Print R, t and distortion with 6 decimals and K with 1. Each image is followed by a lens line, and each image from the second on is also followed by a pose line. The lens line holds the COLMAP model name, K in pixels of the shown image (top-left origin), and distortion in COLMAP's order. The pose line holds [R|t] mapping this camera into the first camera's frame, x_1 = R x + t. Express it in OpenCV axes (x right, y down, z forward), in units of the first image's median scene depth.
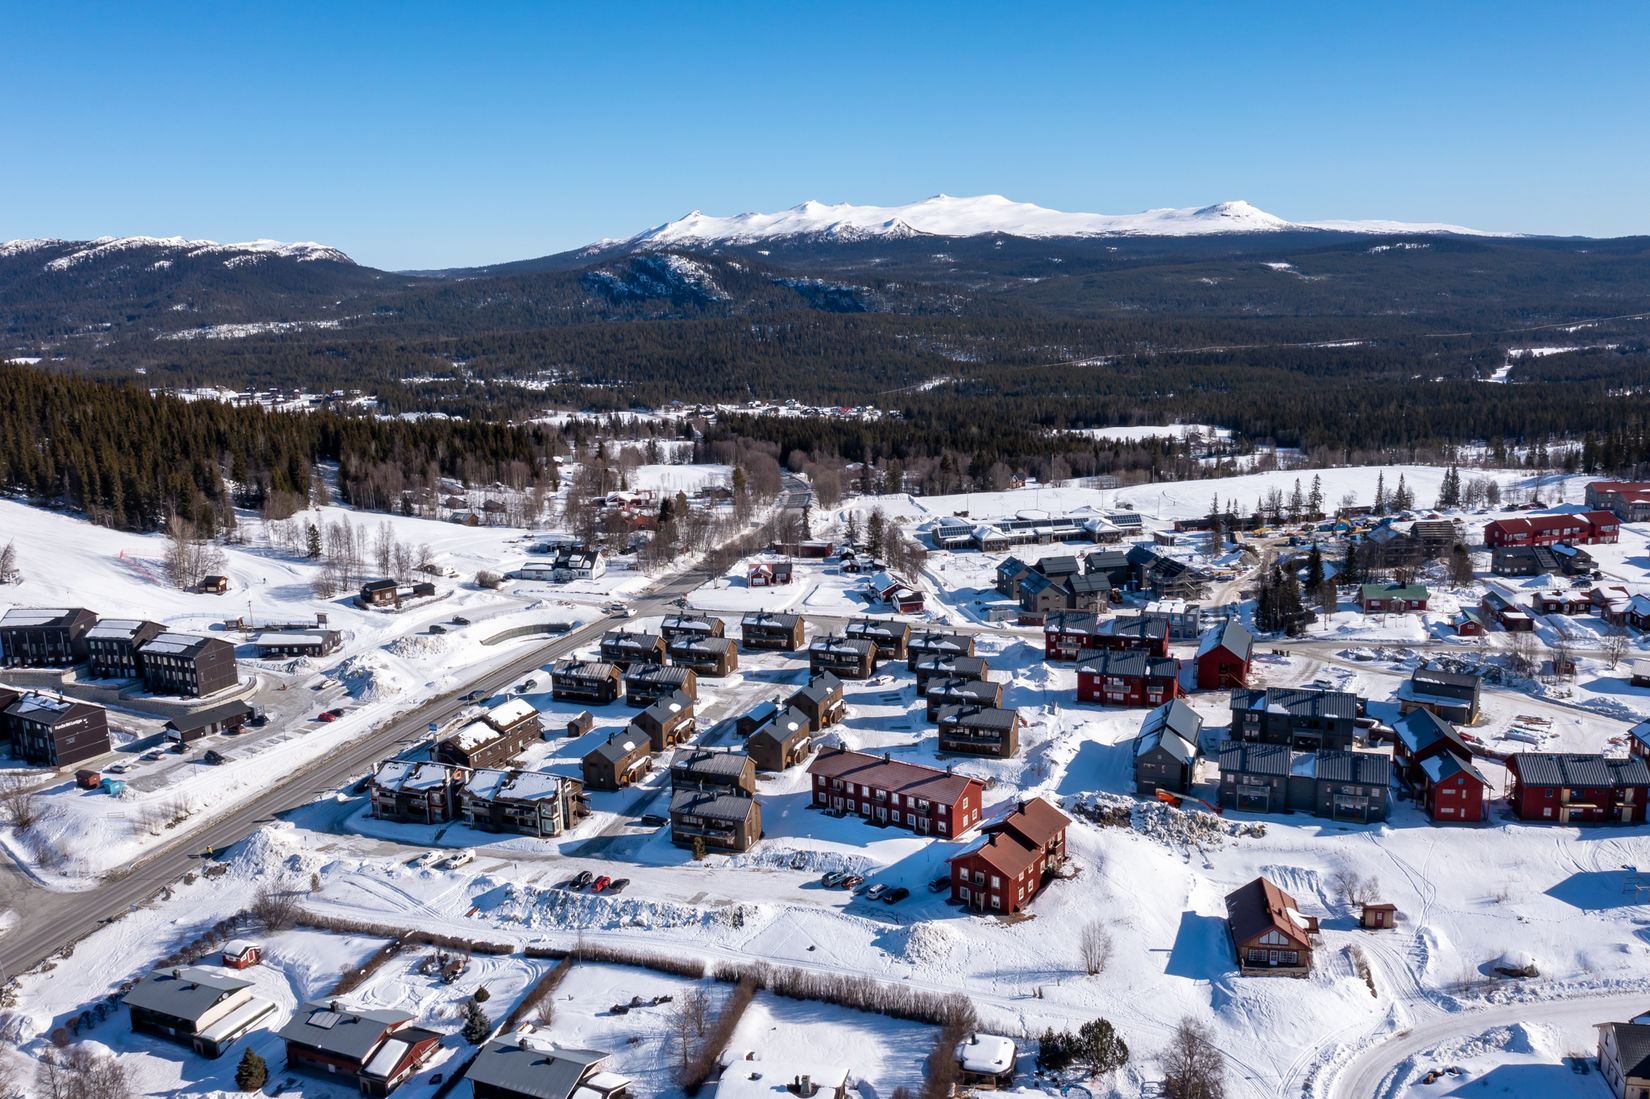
lens RADIAL K [[1336.1, 0, 806.2], [0, 1336.1, 543.5], [0, 0, 1]] dist [-0.035310, 0.014468]
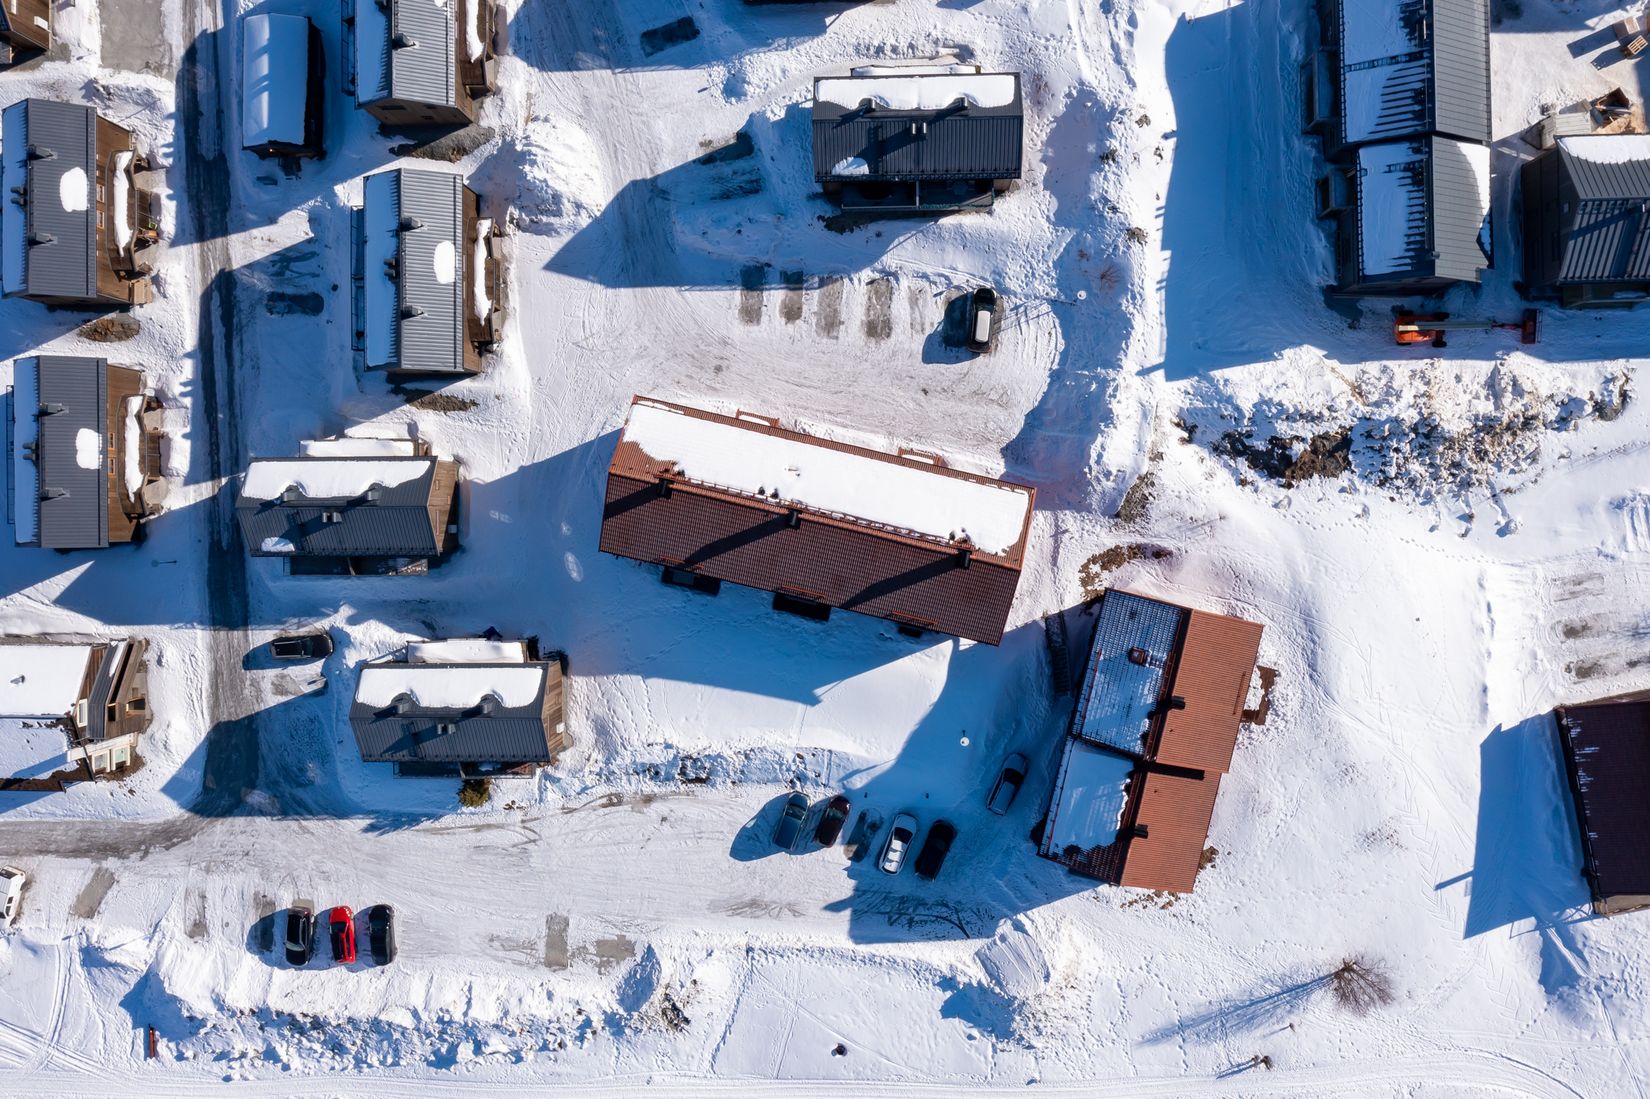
lens RADIAL K [[1399.9, 0, 826.6], [0, 1399.9, 485.0], [0, 0, 1]] dist [-0.022522, -0.005489]
pose [[0.924809, -0.380170, -0.014088, 0.071045], [0.095661, 0.196544, 0.975817, -0.225147], [-0.368208, -0.903792, 0.218133, 0.809601]]
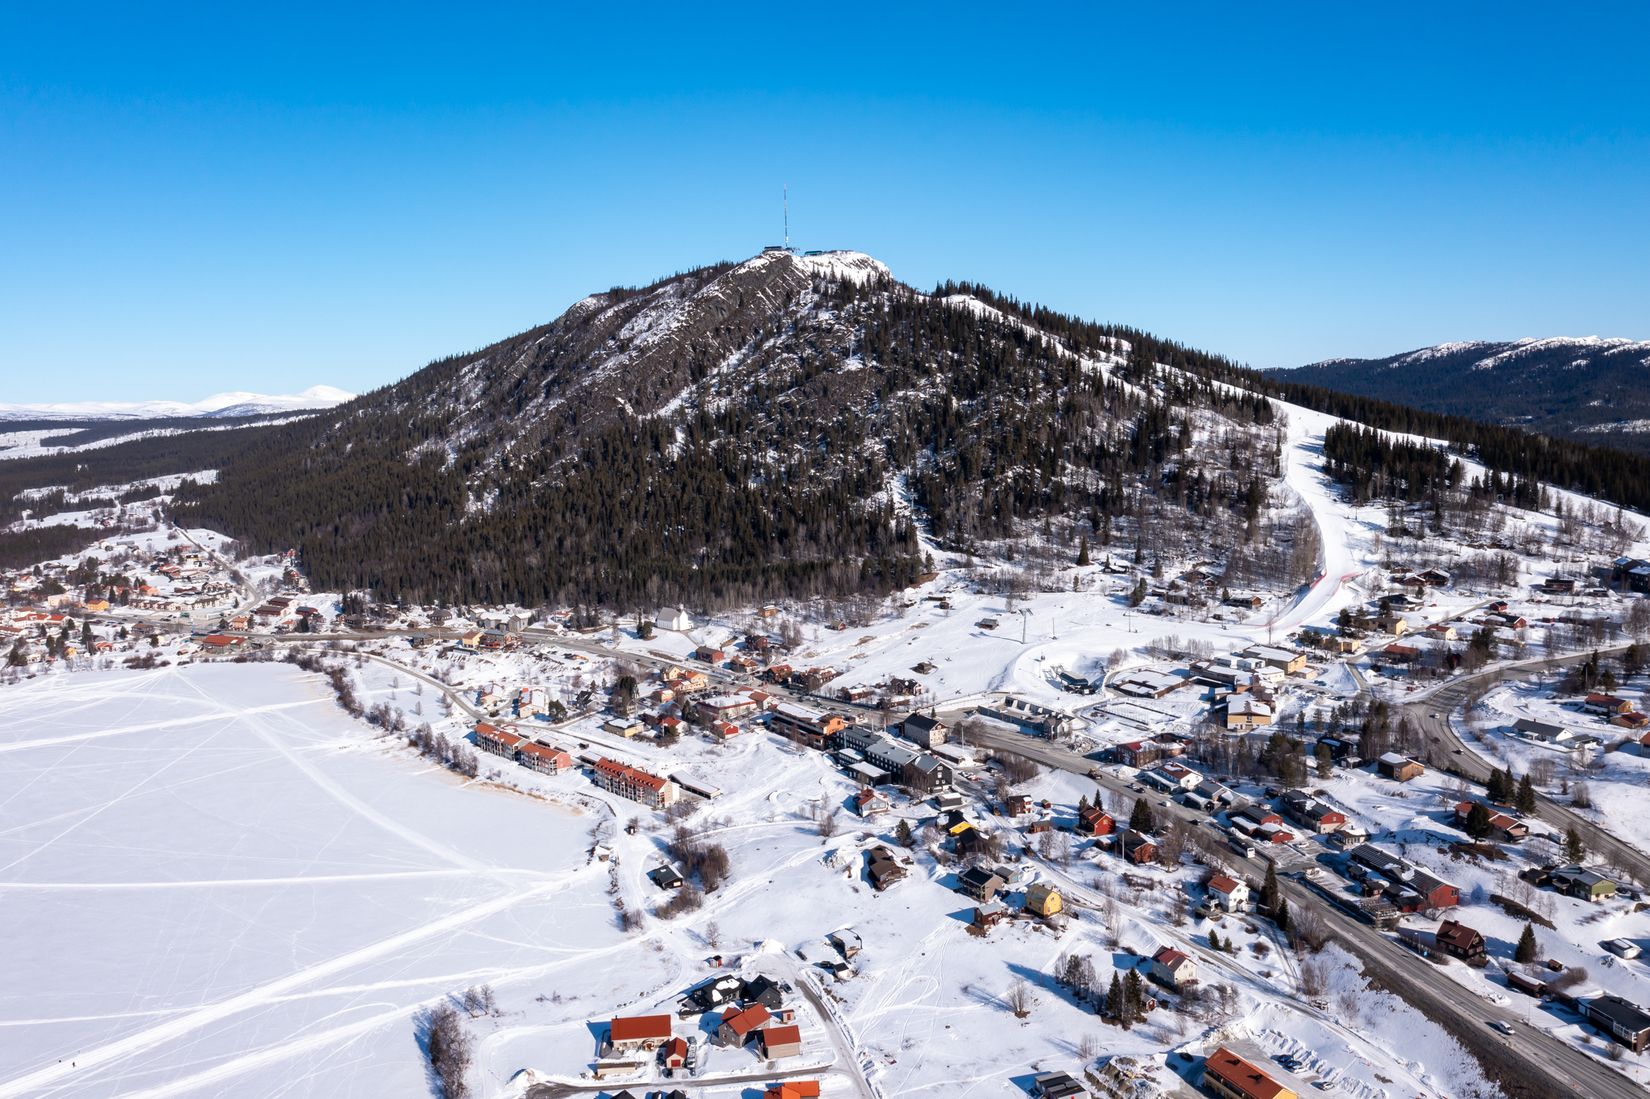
lens RADIAL K [[1336.1, 0, 806.2], [0, 1336.1, 543.5], [0, 0, 1]] dist [-0.035310, 0.014468]
pose [[0.582001, 0.091732, -0.807998, 0.537423], [-0.144898, 0.989415, 0.007959, 0.289848], [0.800175, 0.112445, 0.589132, -1.938620]]
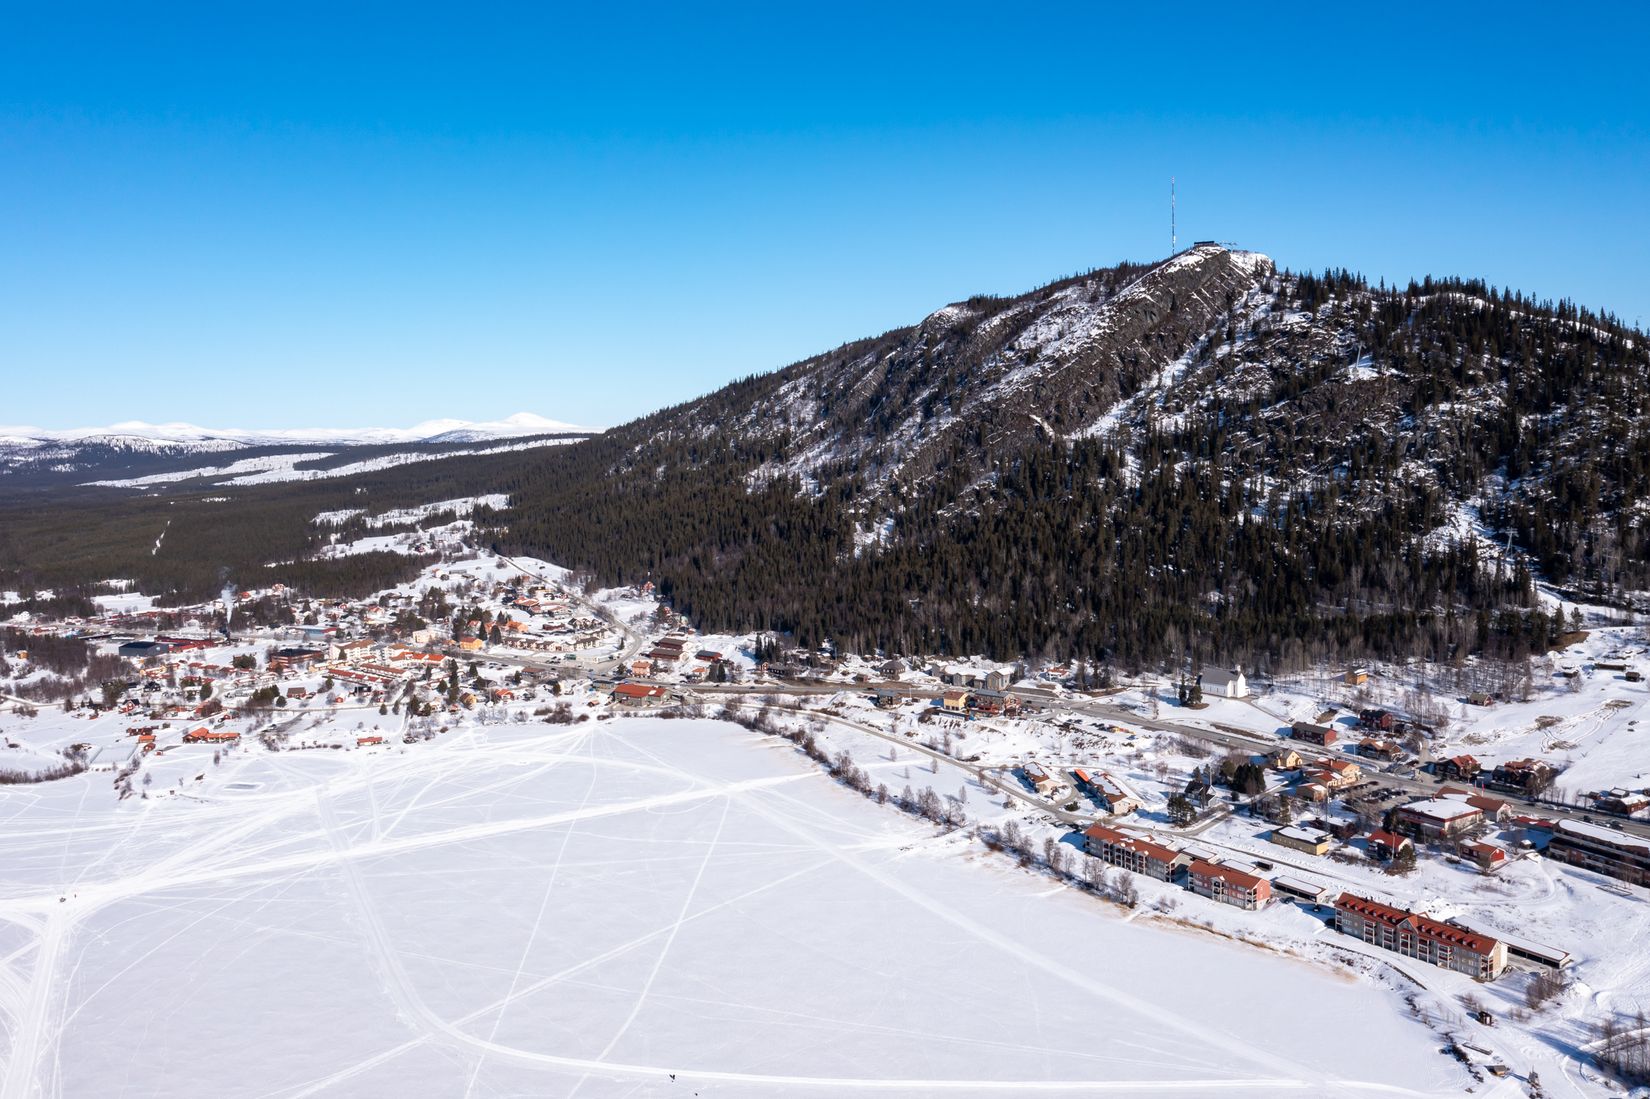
lens RADIAL K [[1336.1, 0, 806.2], [0, 1336.1, 543.5], [0, 0, 1]] dist [-0.035310, 0.014468]
pose [[0.467311, 0.080687, -0.880403, -0.470873], [-0.154986, 0.987882, 0.008272, 0.390430], [0.870402, 0.132584, 0.474154, -2.297033]]
